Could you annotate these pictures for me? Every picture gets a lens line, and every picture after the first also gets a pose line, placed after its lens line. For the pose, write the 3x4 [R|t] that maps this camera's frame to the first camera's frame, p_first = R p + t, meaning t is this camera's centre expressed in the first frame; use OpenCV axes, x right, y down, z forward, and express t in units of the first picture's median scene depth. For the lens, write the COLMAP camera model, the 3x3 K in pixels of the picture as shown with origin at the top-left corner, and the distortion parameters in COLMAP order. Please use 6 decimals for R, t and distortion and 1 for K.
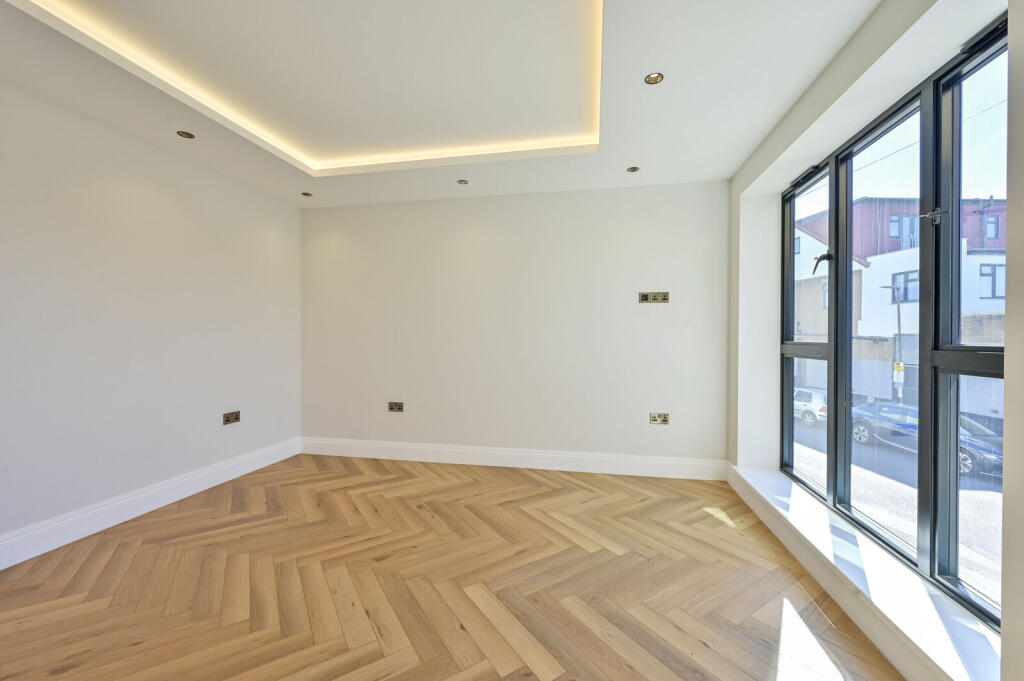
lens RADIAL K [[402.0, 0, 512.0], [0, 402.0, 340.5], [0, 0, 1]] dist [-0.000158, 0.000063]
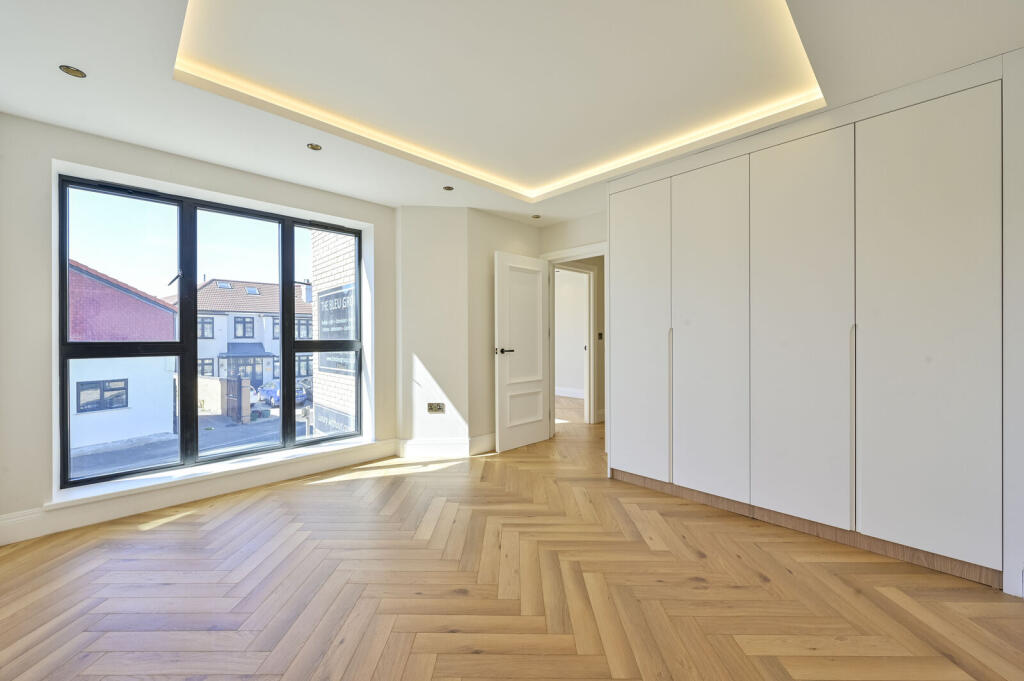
lens RADIAL K [[406.0, 0, 515.8], [0, 406.0, 334.1], [0, 0, 1]] dist [-0.046671, 0.000025]
pose [[-0.839030, 0.007610, 0.544032, -0.968282], [0.010251, 0.999946, 0.001821, -0.015186], [-0.543989, 0.007105, -0.839062, 1.785568]]
